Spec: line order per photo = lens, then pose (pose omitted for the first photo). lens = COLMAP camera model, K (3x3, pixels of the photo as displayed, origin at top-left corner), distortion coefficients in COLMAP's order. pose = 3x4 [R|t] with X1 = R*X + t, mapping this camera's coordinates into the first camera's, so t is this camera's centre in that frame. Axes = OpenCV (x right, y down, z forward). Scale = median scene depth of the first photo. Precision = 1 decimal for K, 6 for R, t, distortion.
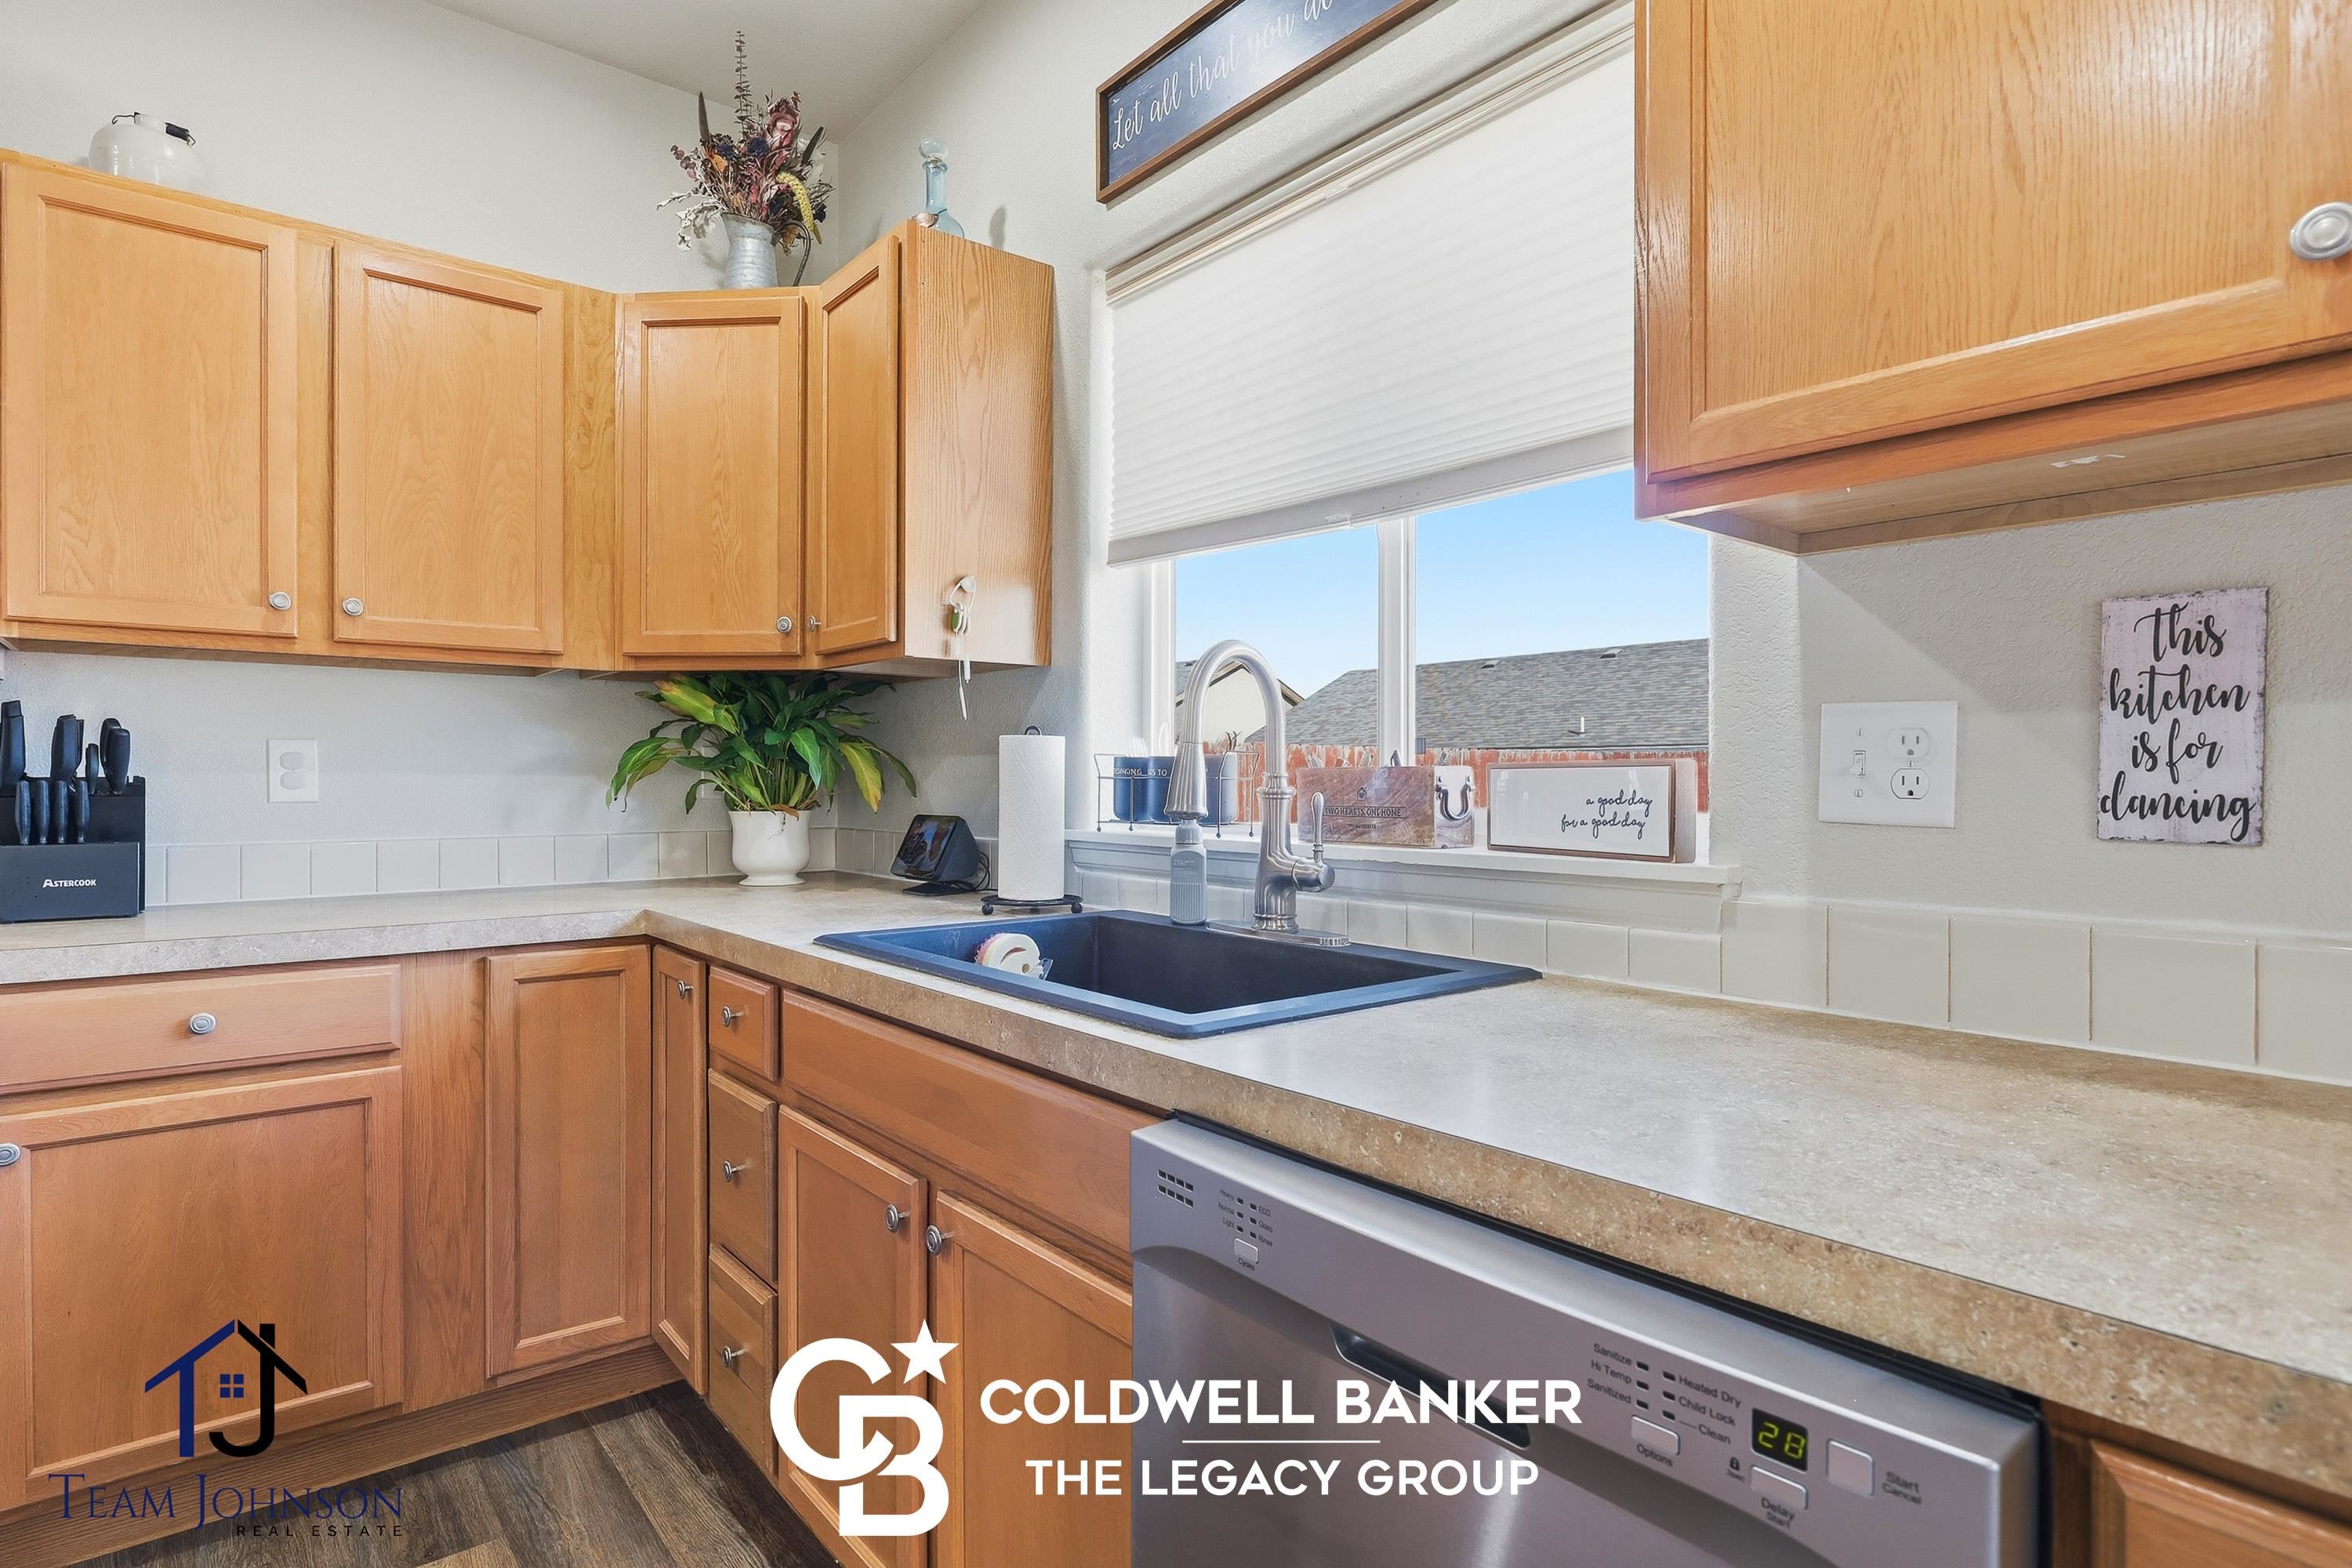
lens RADIAL K [[1227.4, 0, 1179.1], [0, 1227.4, 781.9], [0, 0, 1]] dist [-0.000980, 0.000530]
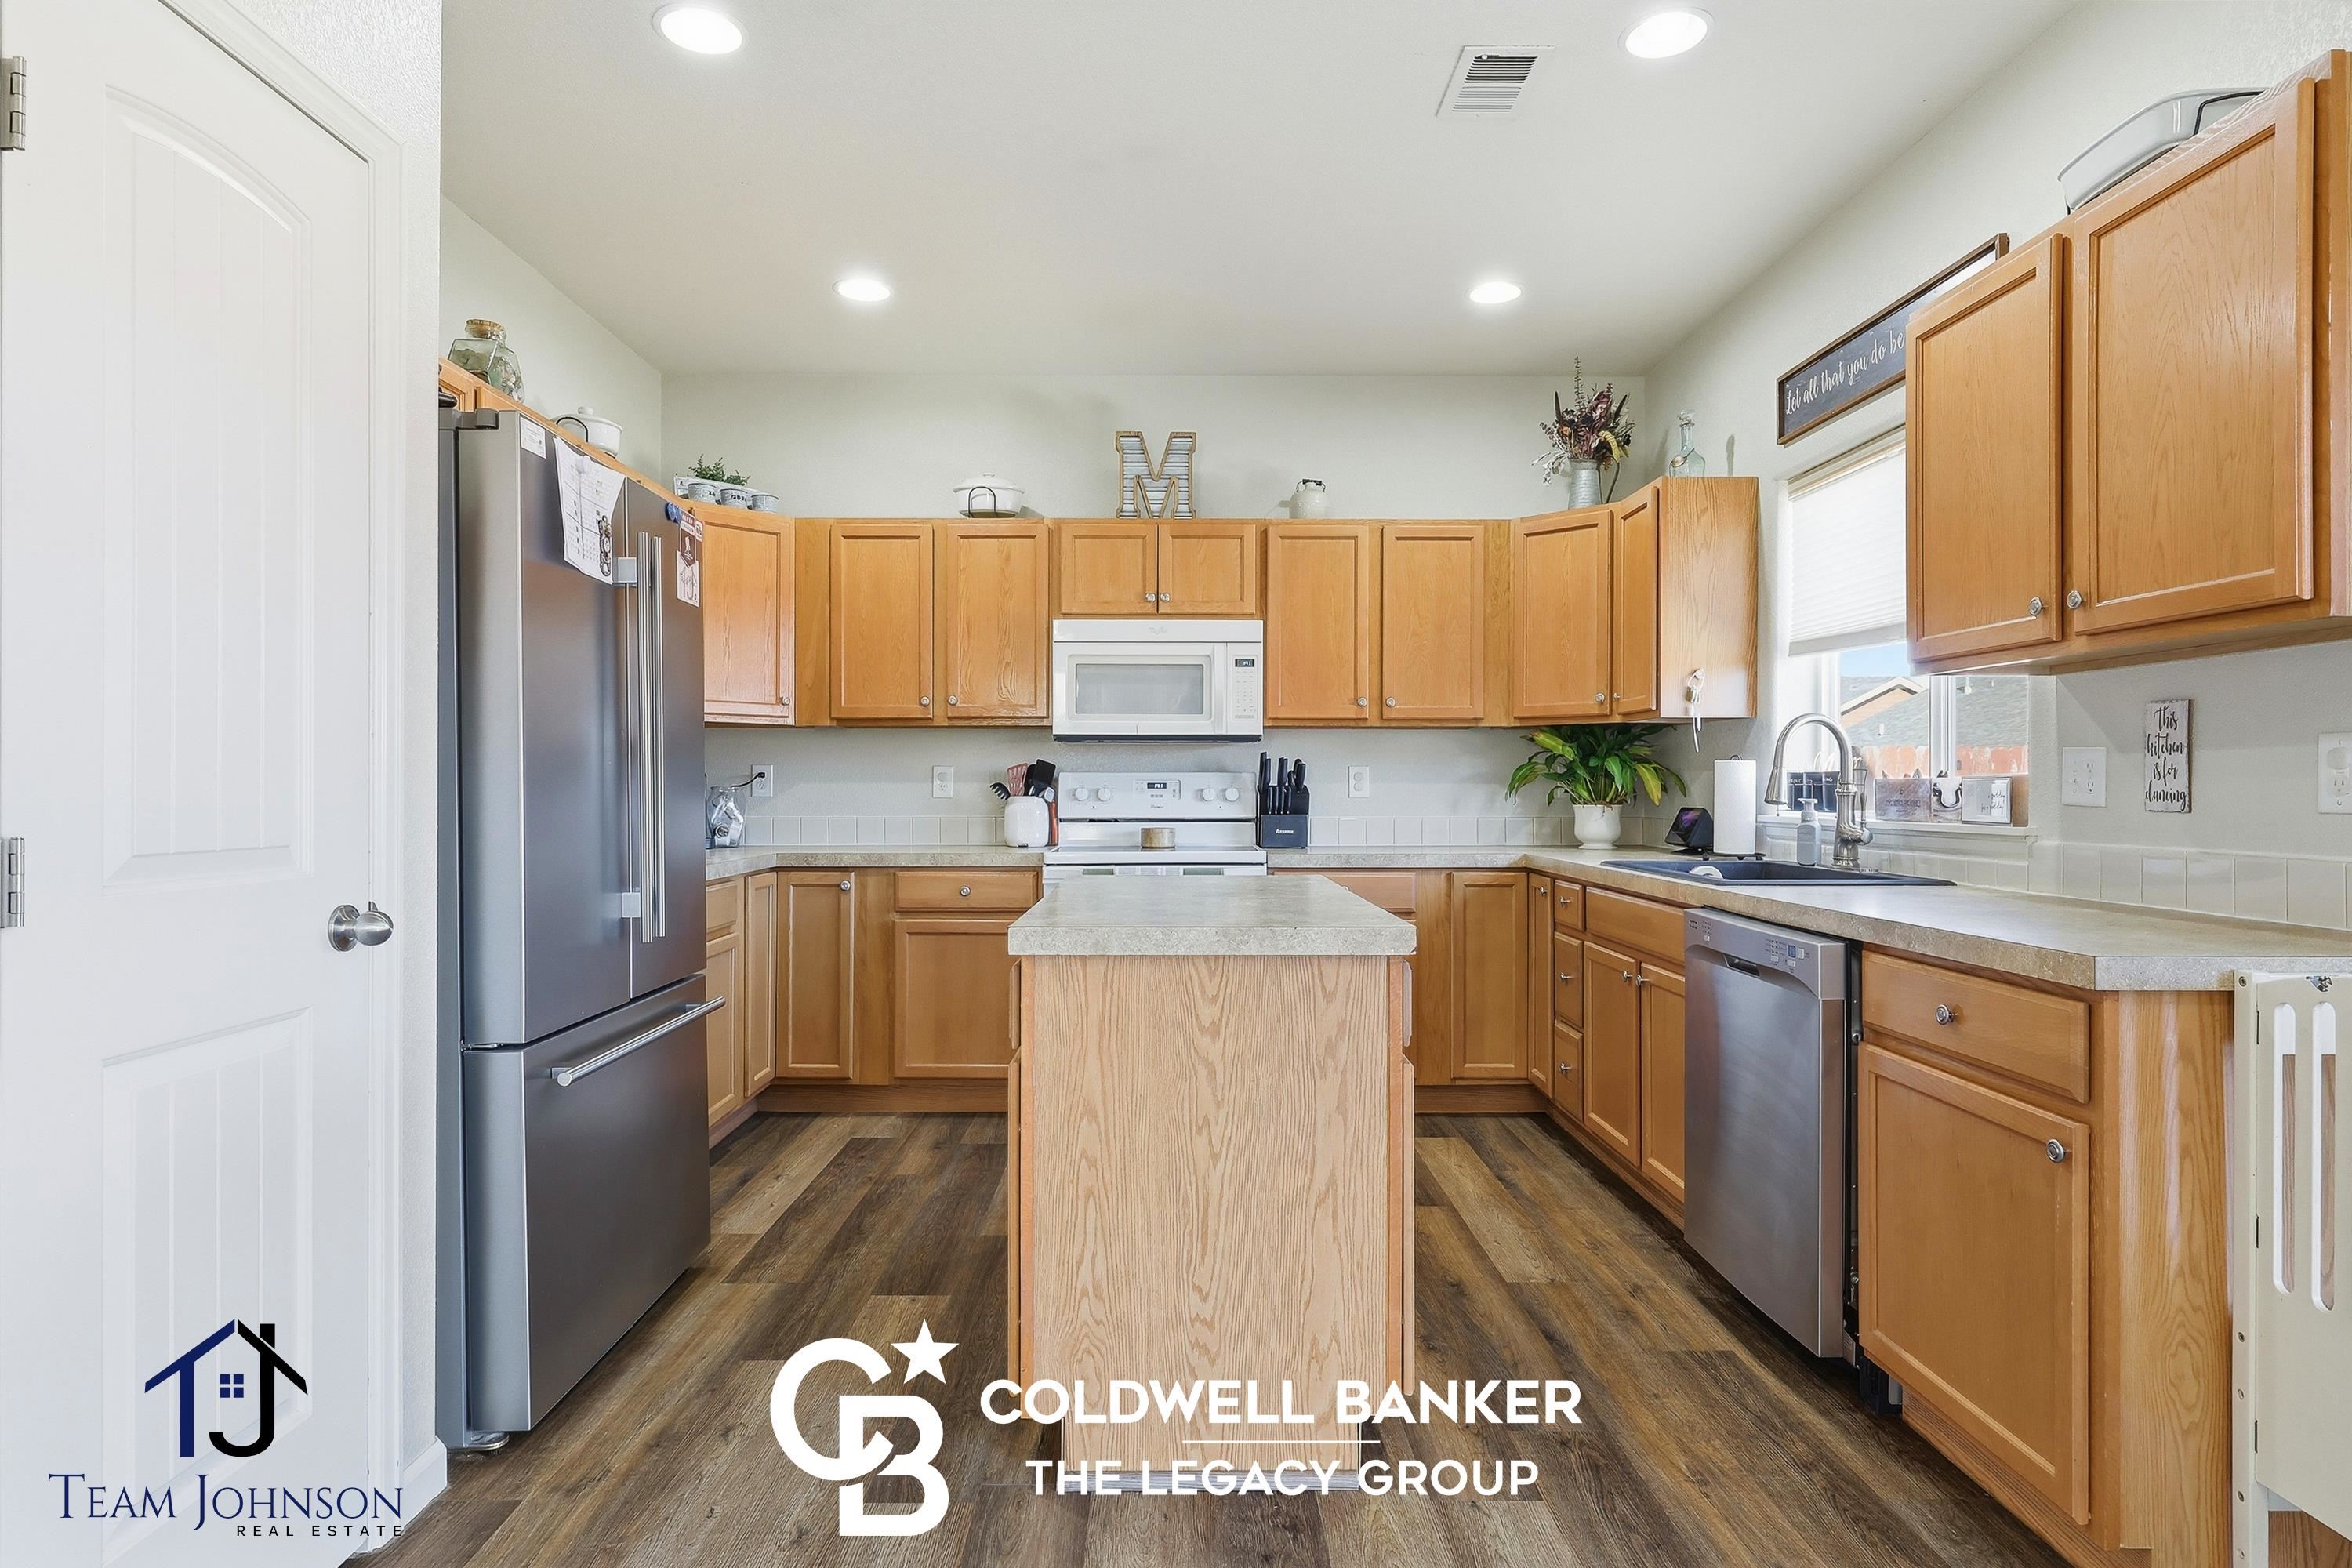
lens RADIAL K [[1322.6, 0, 1174.2], [0, 1322.6, 790.3], [0, 0, 1]] dist [-0.005852, 0.000423]
pose [[0.781215, 0.001079, -0.624261, 0.425714], [-0.001456, 0.999999, -0.000094, 0.005868], [0.624260, 0.000982, 0.781216, -0.954722]]
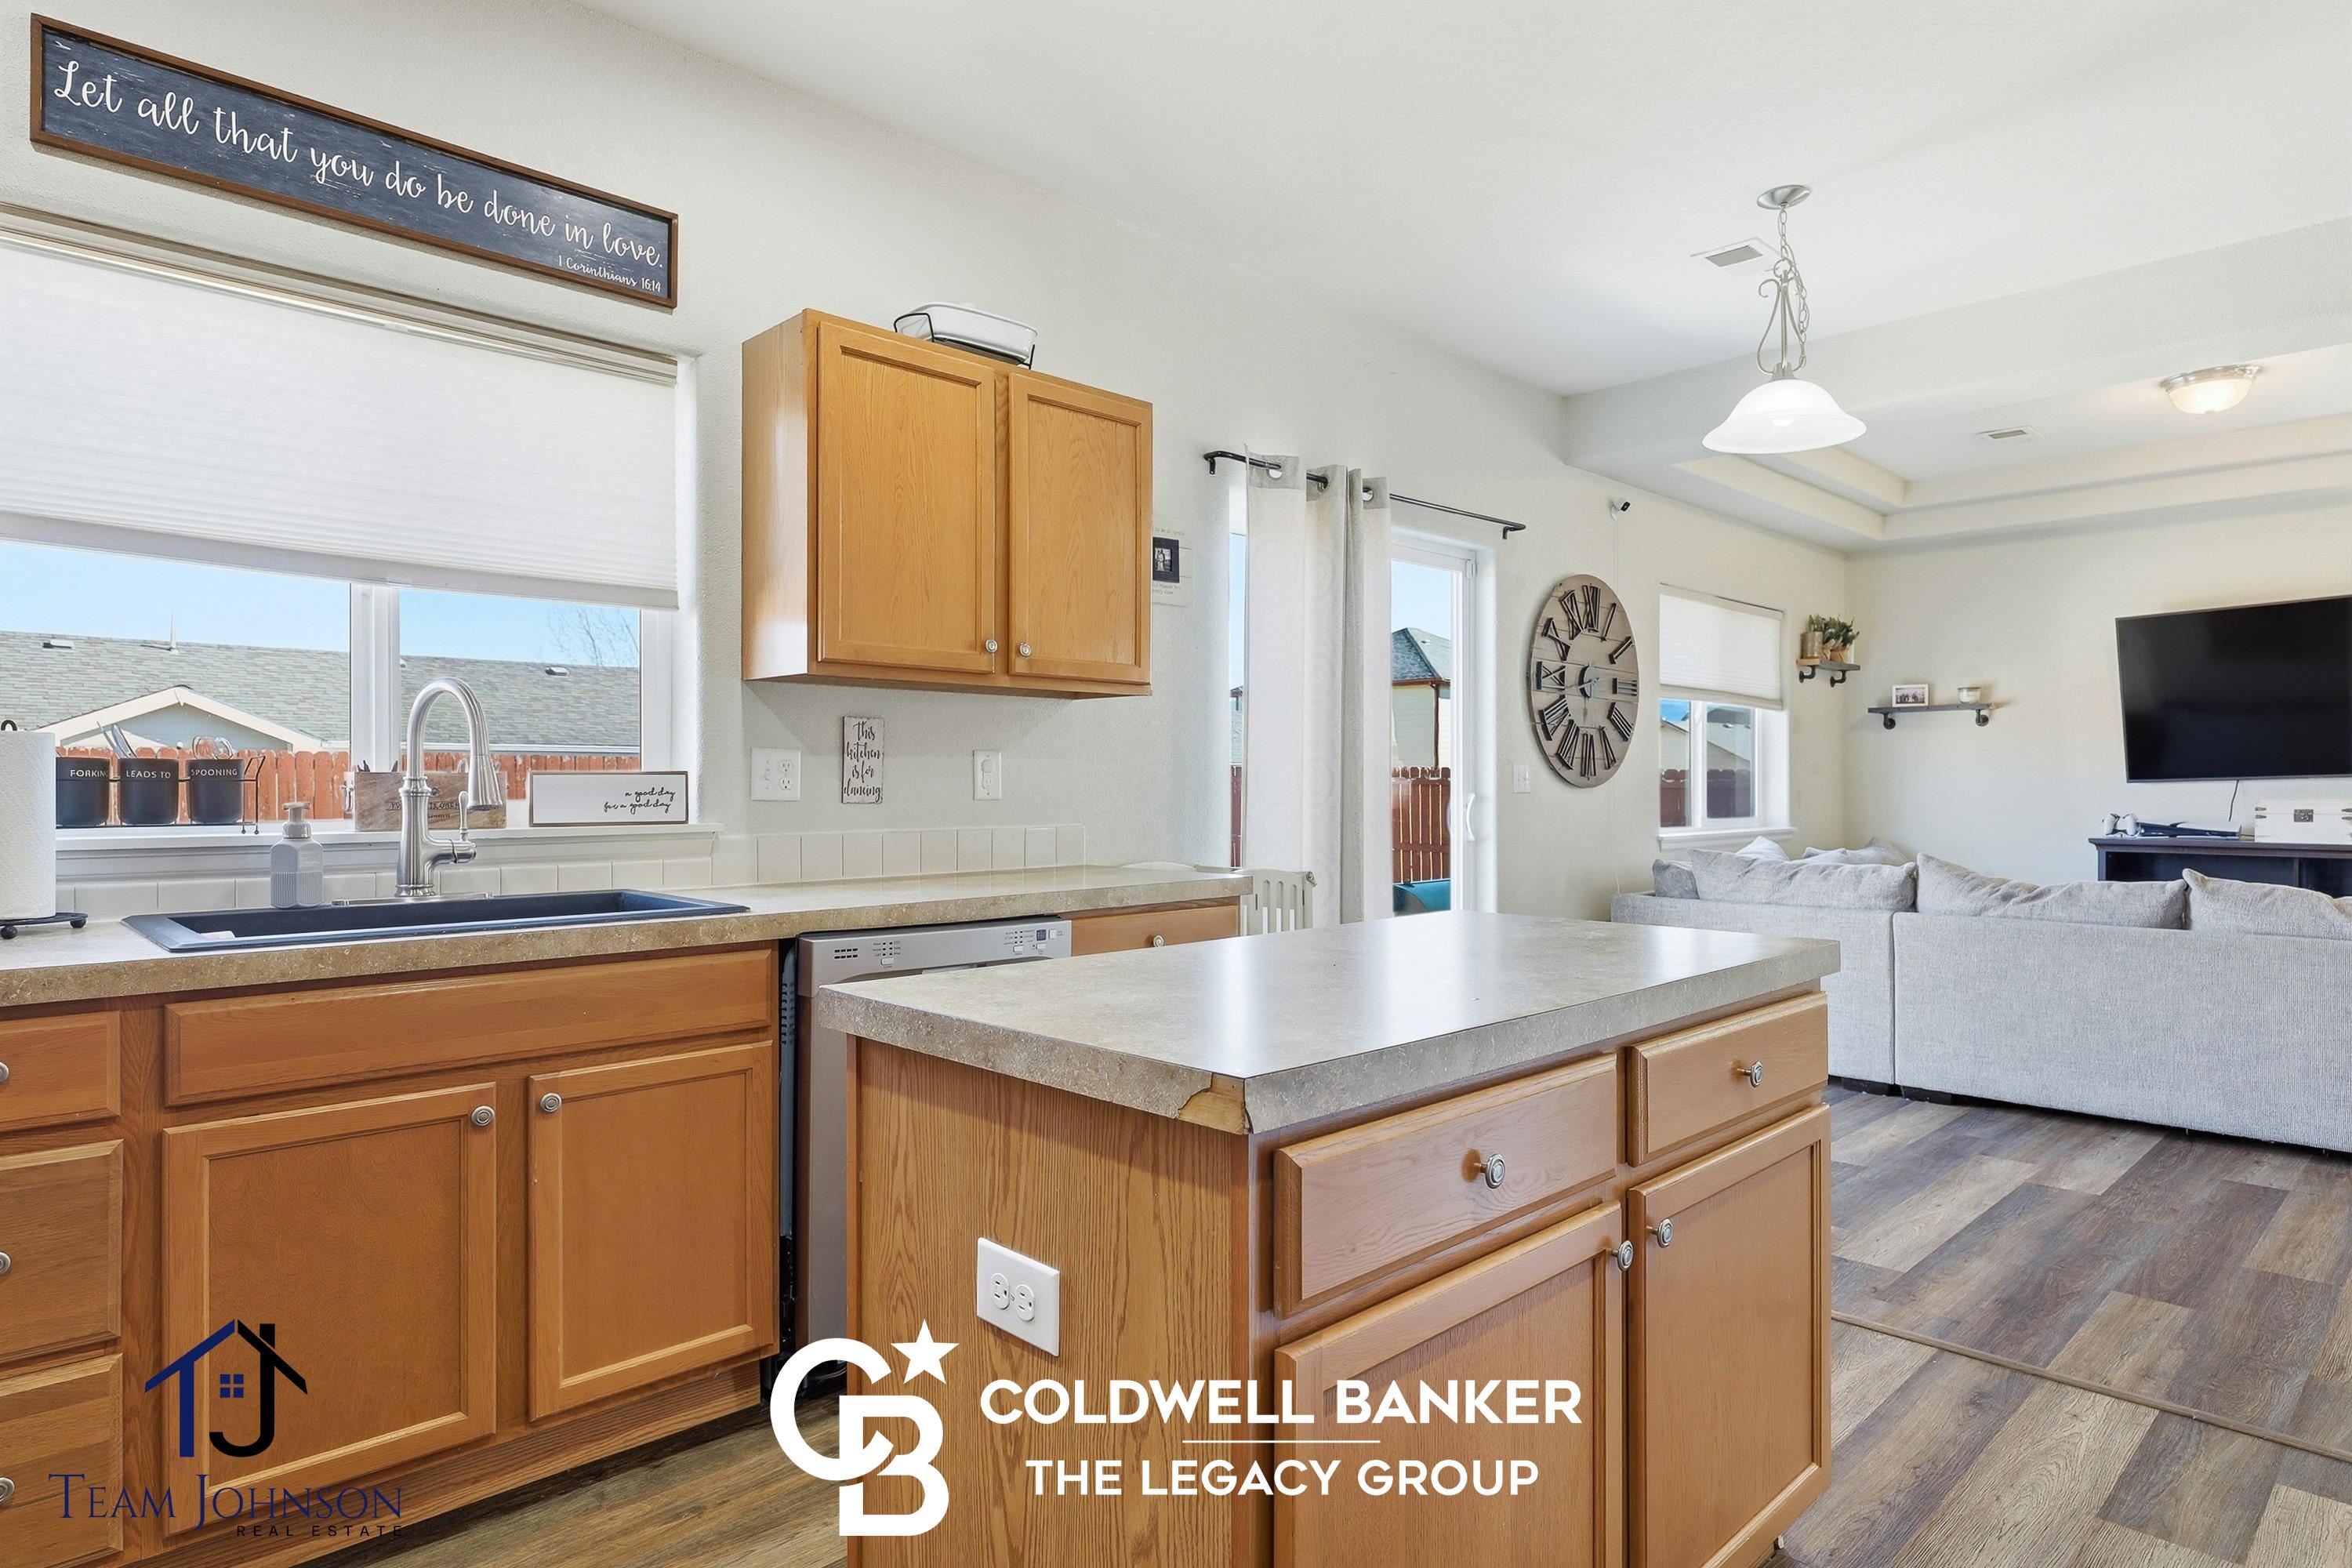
lens RADIAL K [[1322.6, 0, 1168.6], [0, 1322.6, 778.0], [0, 0, 1]] dist [-0.005852, 0.000423]
pose [[-0.087410, 0.003297, 0.996167, -1.120678], [0.002401, 0.999992, -0.003099, 0.000468], [-0.996169, 0.002121, -0.087418, 0.261091]]
